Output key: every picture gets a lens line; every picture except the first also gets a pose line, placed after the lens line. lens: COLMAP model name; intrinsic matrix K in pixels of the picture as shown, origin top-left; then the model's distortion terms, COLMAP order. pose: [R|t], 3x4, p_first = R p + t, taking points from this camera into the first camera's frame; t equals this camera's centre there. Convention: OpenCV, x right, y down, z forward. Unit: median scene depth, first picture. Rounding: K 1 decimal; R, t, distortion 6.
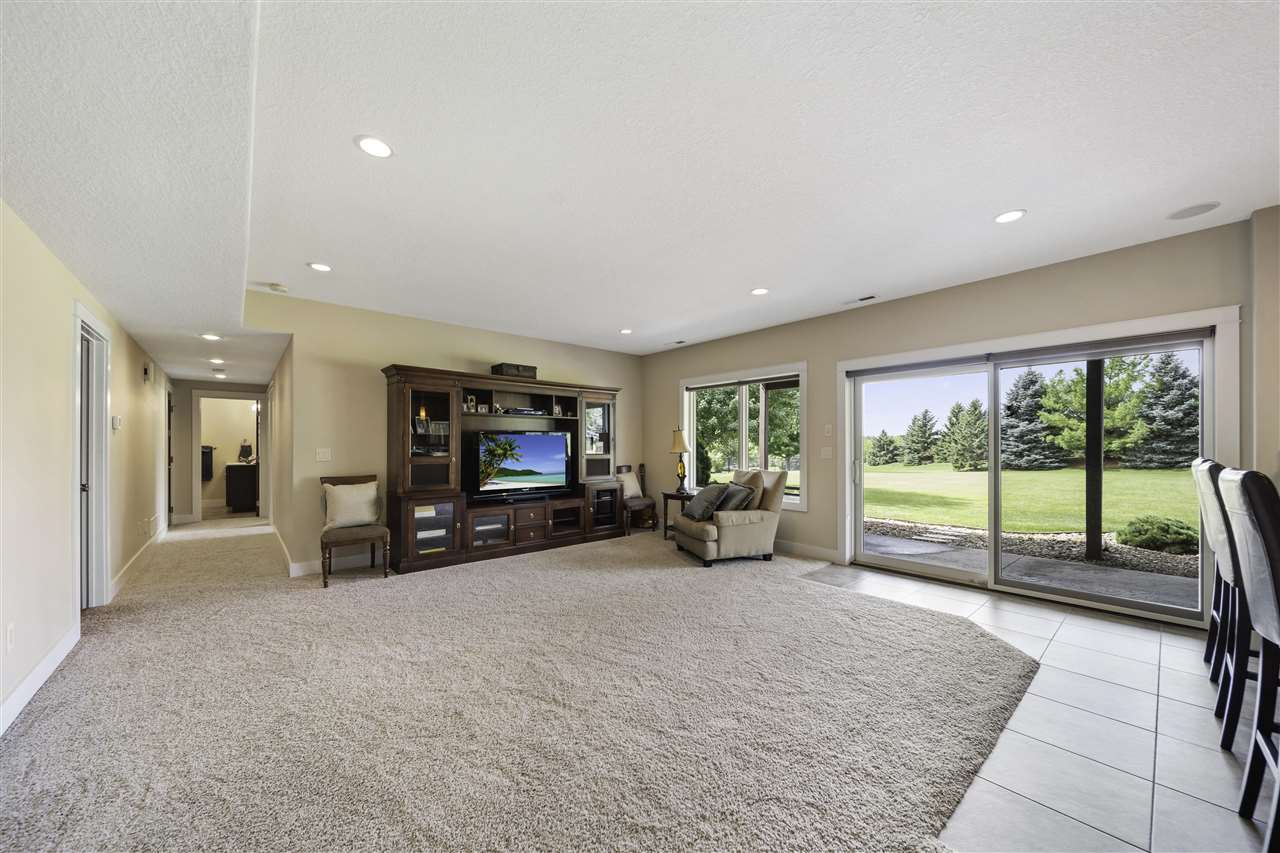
lens RADIAL K [[462.9, 0, 636.5], [0, 462.9, 446.4], [0, 0, 1]] dist [-0.001938, -0.000191]
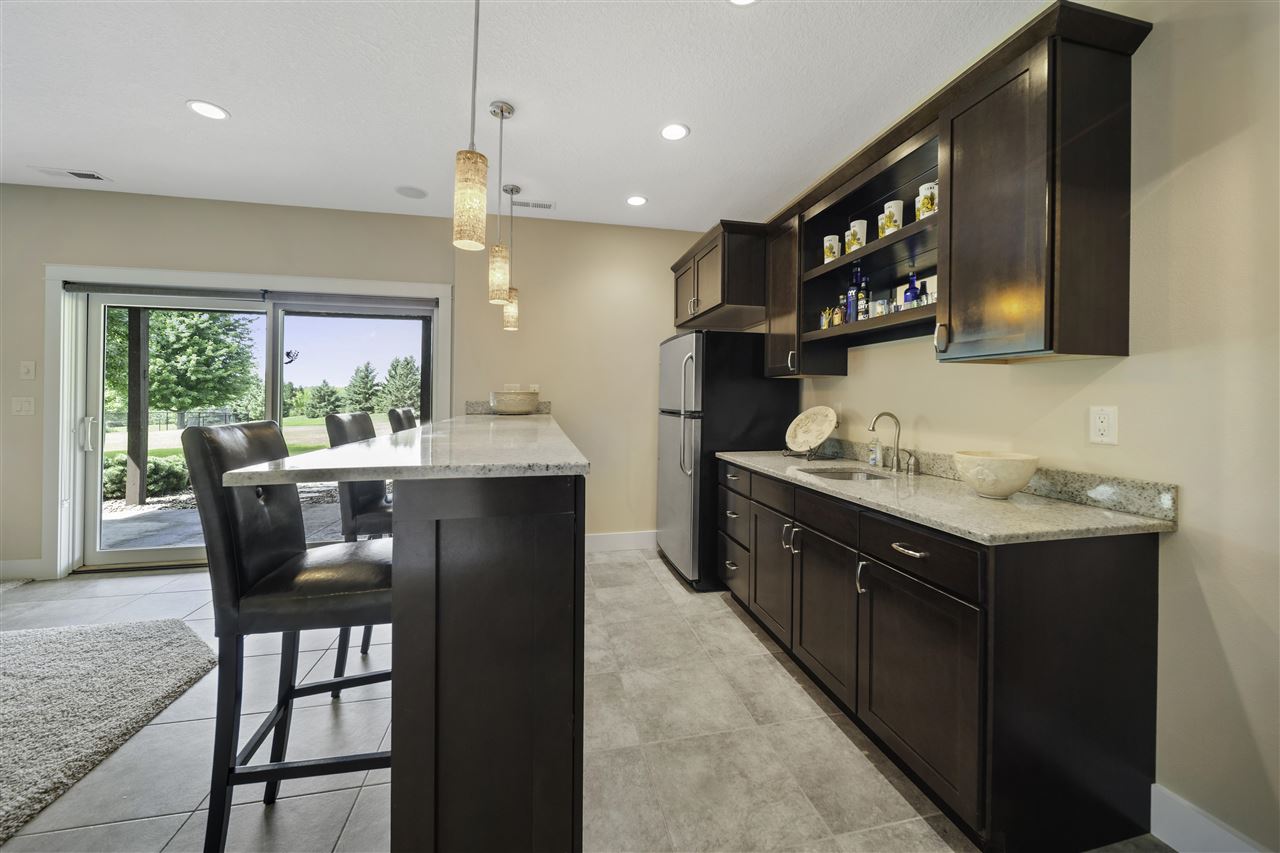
lens RADIAL K [[461.5, 0, 633.9], [0, 461.5, 395.1], [0, 0, 1]] dist [-0.000891, -0.000176]
pose [[0.486766, 0.010307, 0.873472, 0.218949], [-0.005690, 0.999947, -0.008629, 0.000153], [-0.873514, -0.000769, 0.486799, -0.018481]]
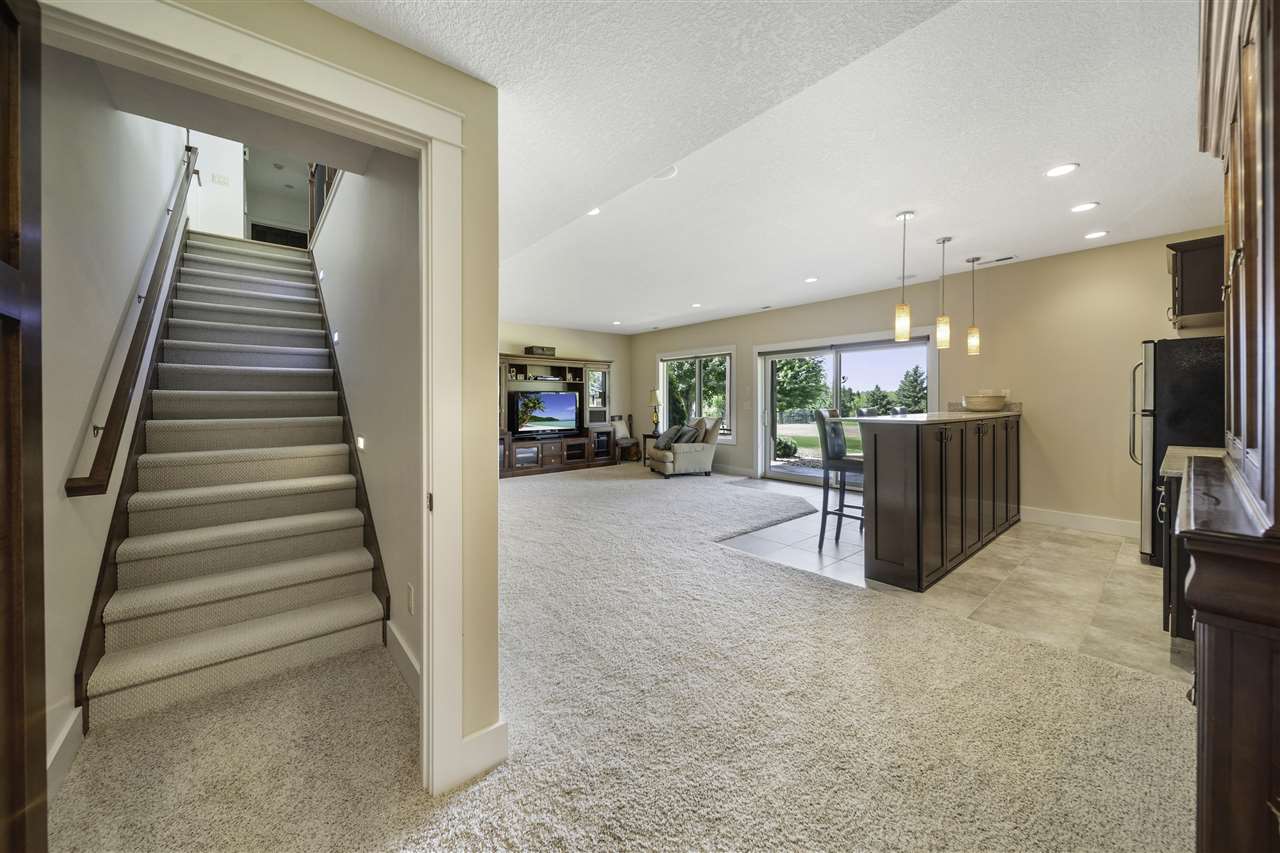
lens RADIAL K [[462.1, 0, 629.8], [0, 462.1, 403.4], [0, 0, 1]] dist [-0.000679, -0.000159]
pose [[0.999729, -0.003108, -0.023089, 0.049514], [0.003189, 0.999989, 0.003463, 0.000623], [0.023078, -0.003536, 0.999727, -0.423704]]
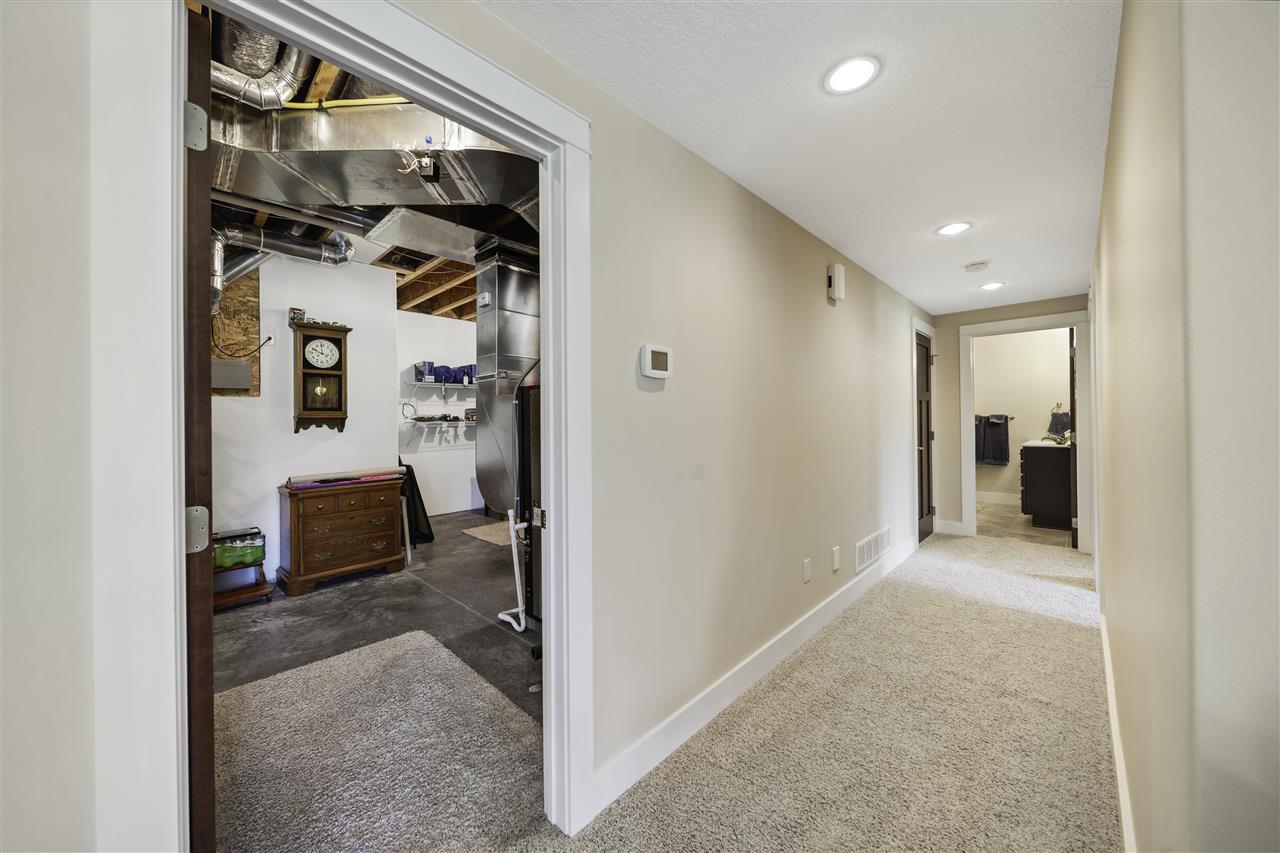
lens RADIAL K [[453.1, 0, 634.1], [0, 453.1, 419.2], [0, 0, 1]] dist [-0.000410, -0.000167]
pose [[0.078027, -0.004537, -0.996941, -0.447788], [0.008507, 0.999956, -0.003885, 0.003544], [0.996915, -0.008178, 0.078063, 0.602110]]
